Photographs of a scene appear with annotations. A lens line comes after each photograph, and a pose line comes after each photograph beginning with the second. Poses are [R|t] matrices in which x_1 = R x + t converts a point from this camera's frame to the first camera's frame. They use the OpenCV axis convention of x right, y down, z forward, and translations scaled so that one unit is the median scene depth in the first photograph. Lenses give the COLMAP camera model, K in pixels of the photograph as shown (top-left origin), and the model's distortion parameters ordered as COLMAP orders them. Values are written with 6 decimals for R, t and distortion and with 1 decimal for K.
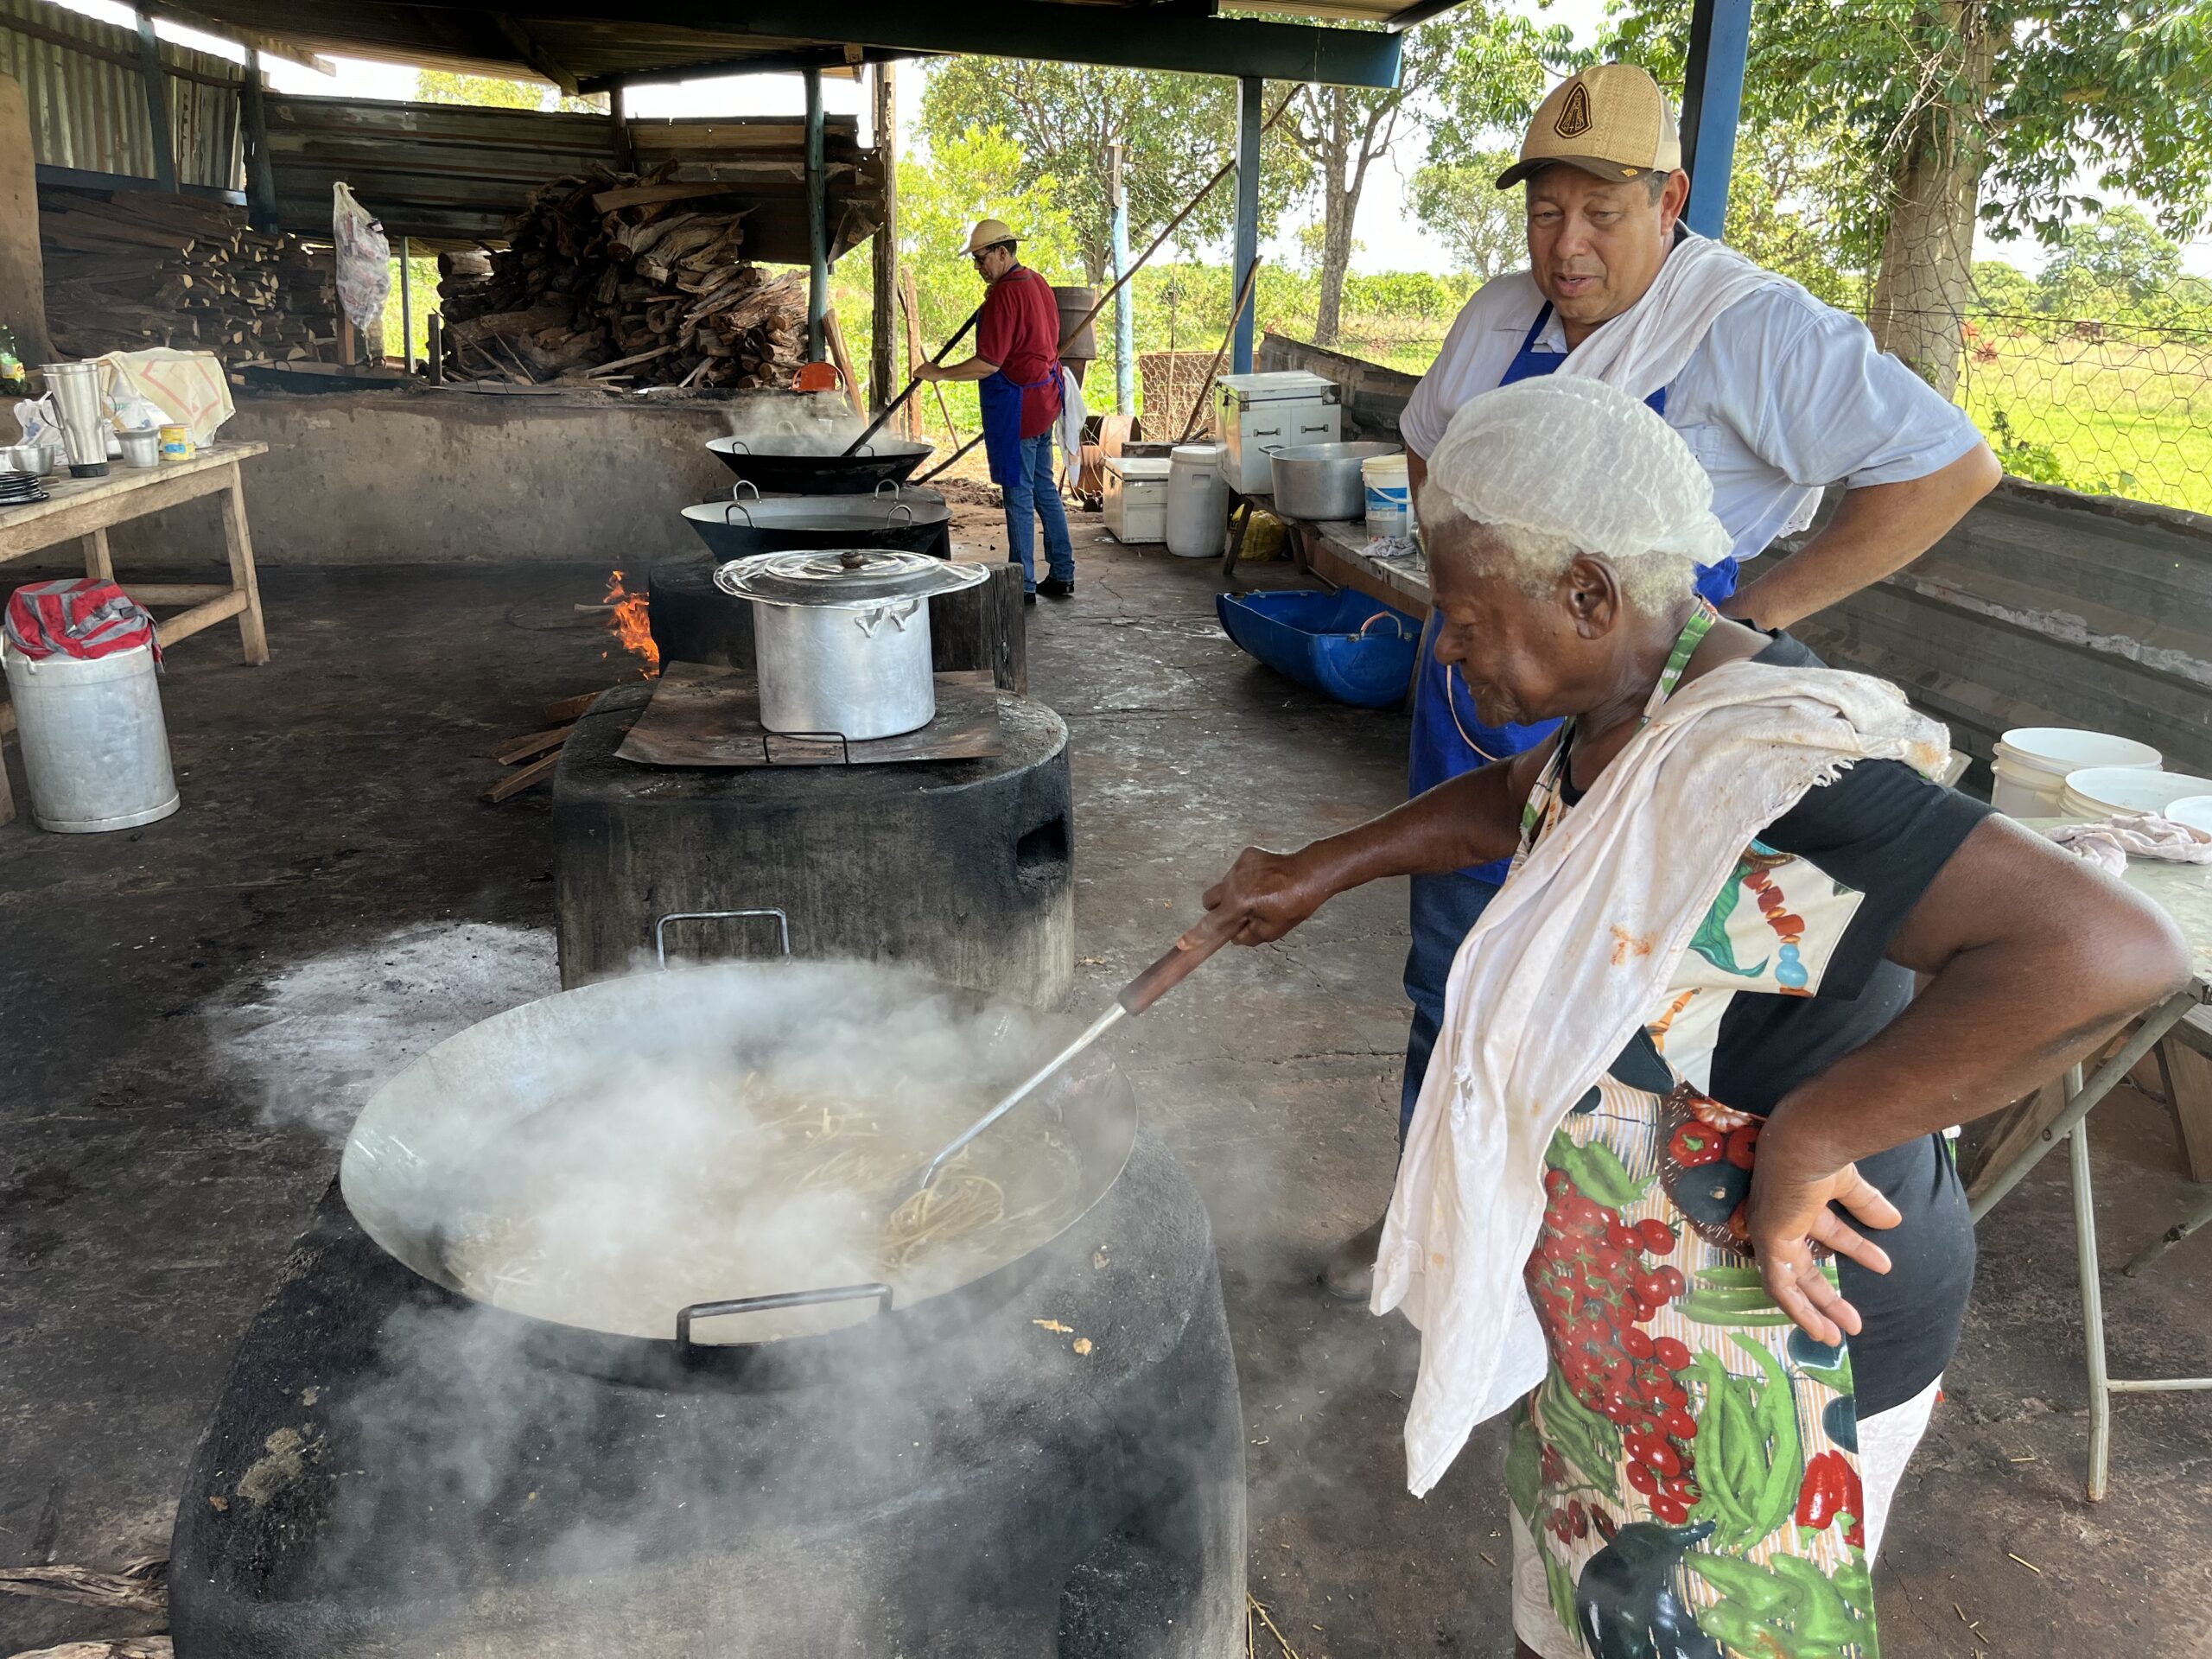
lens RADIAL K [[1692.3, 0, 1101.5], [0, 1692.3, 836.7], [0, 0, 1]] dist [0.069679, -0.107399]
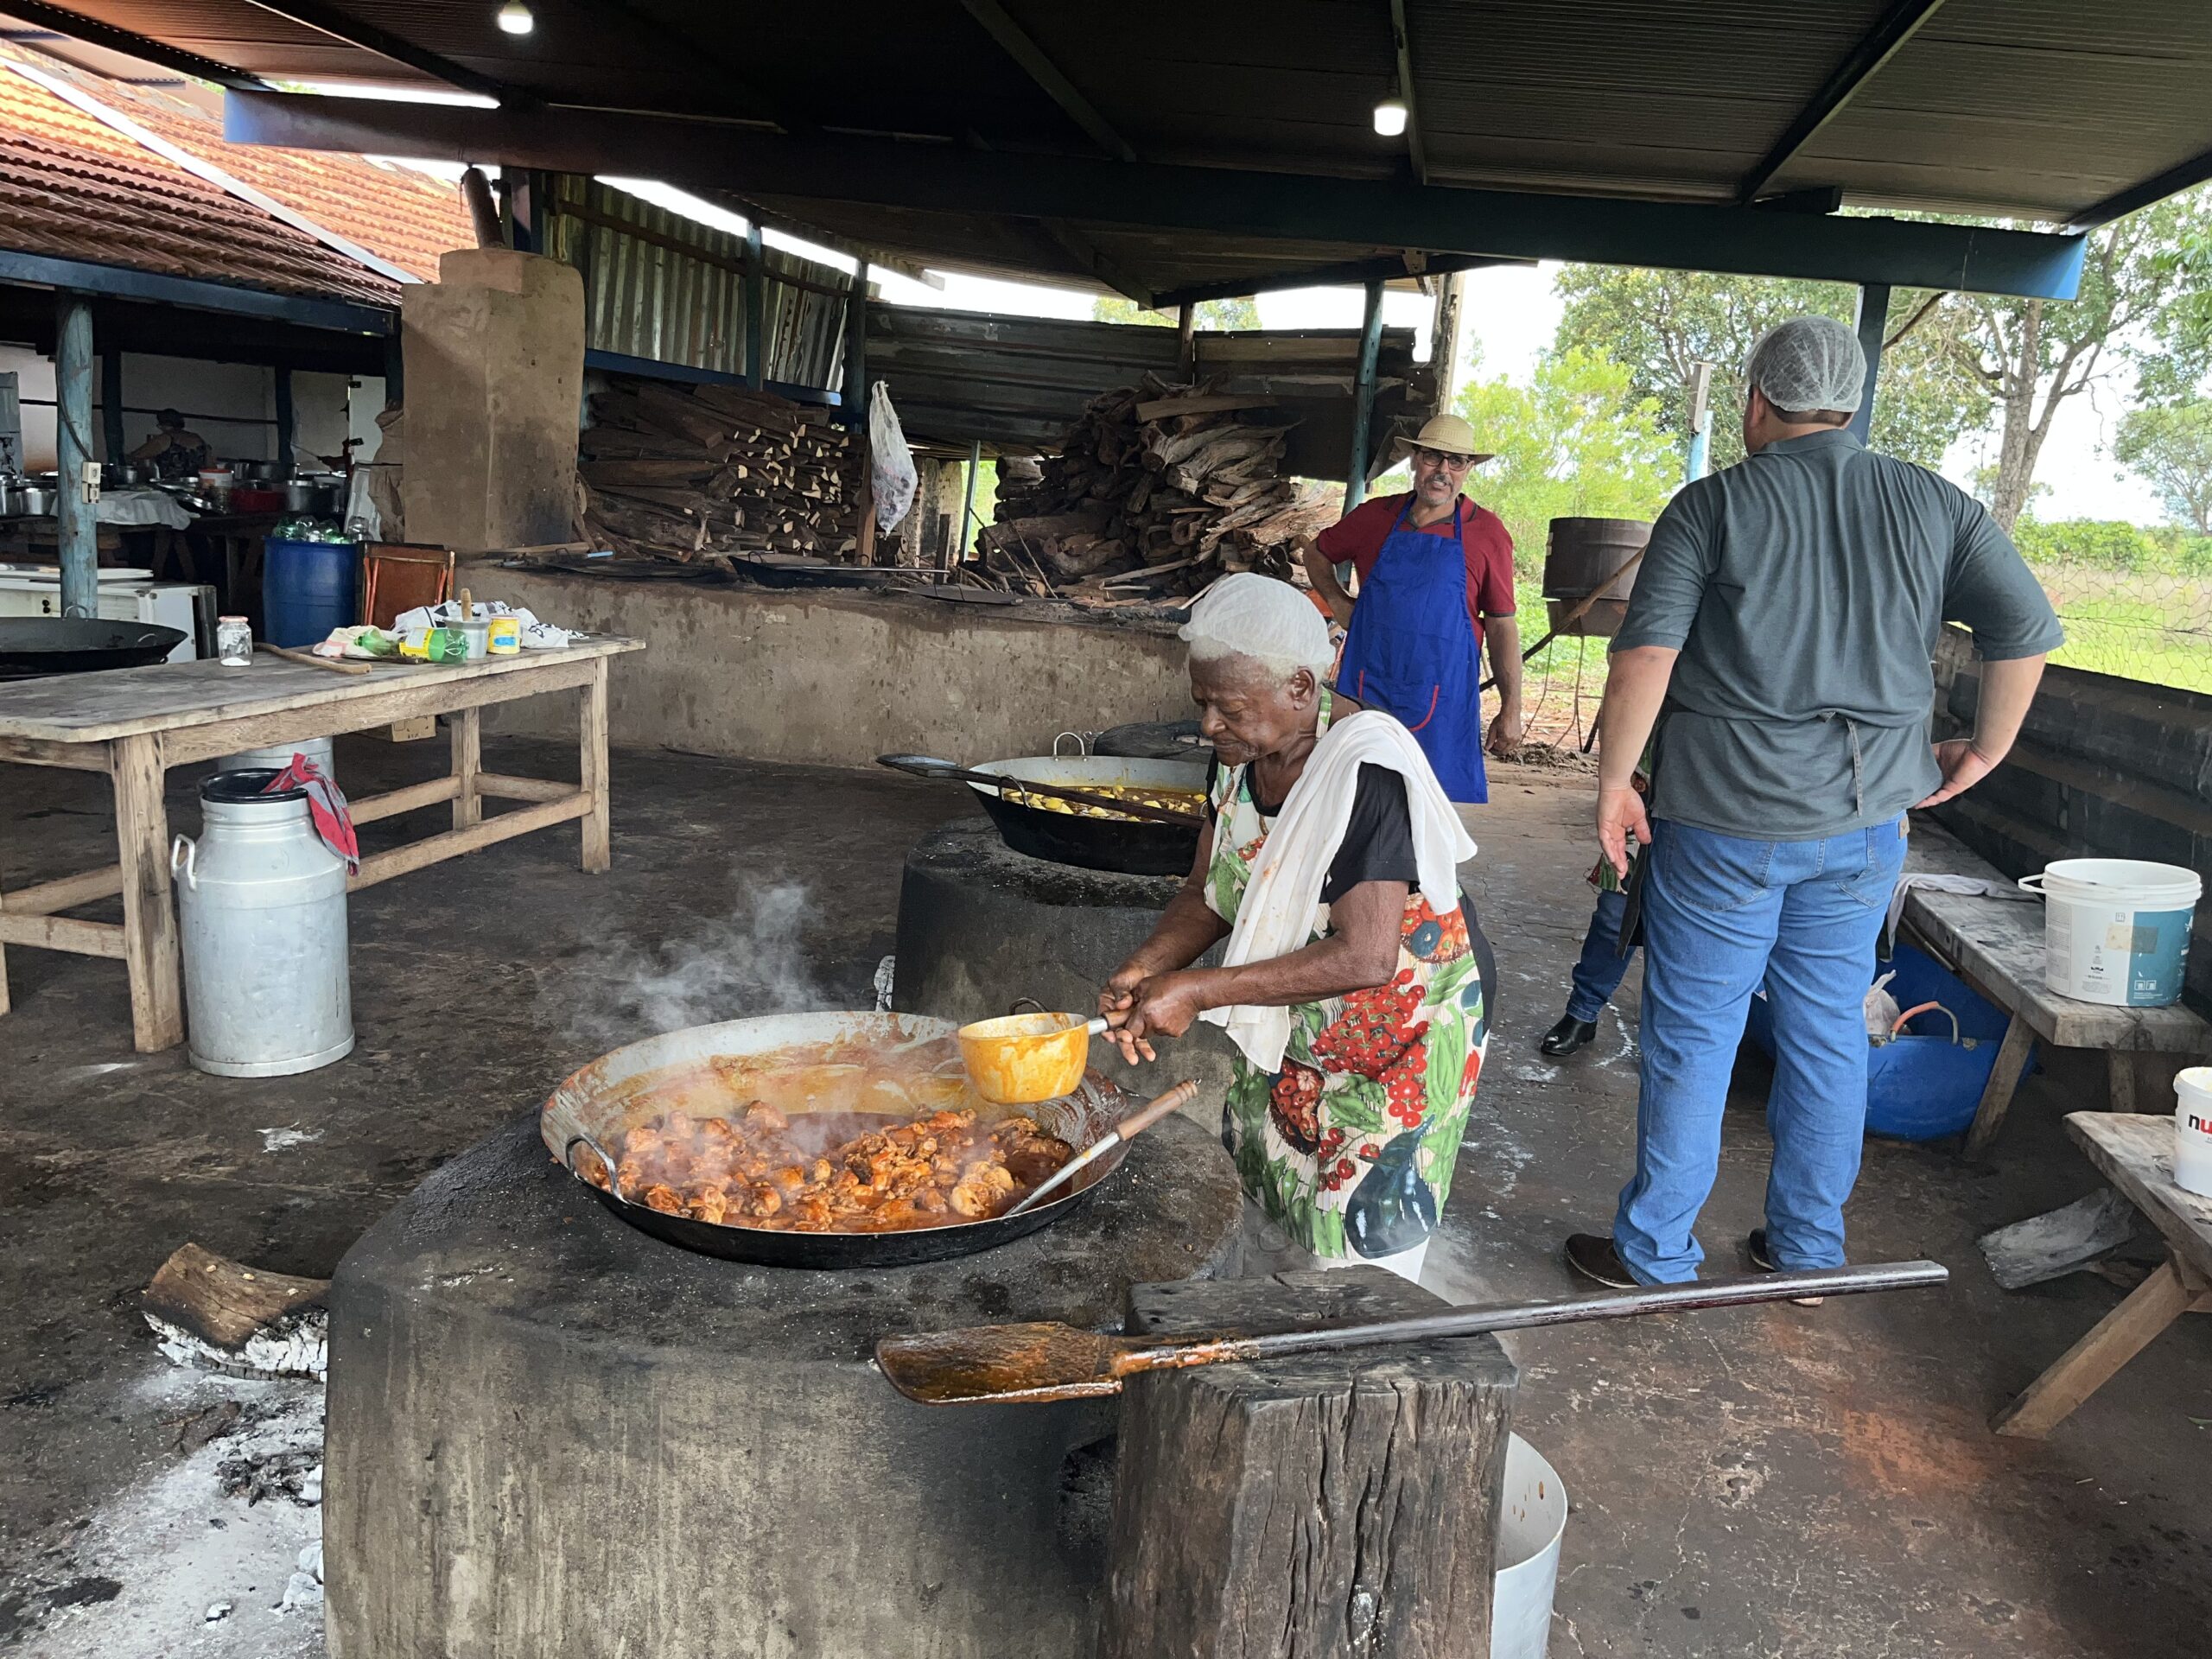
lens RADIAL K [[1692.3, 0, 1111.8], [0, 1692.3, 823.3], [0, 0, 1]] dist [0.069679, -0.107399]
pose [[0.937253, 0.110889, -0.330544, 0.035187], [-0.151608, 0.983371, -0.099986, -0.041157], [0.313960, 0.143826, 0.938479, 0.119375]]
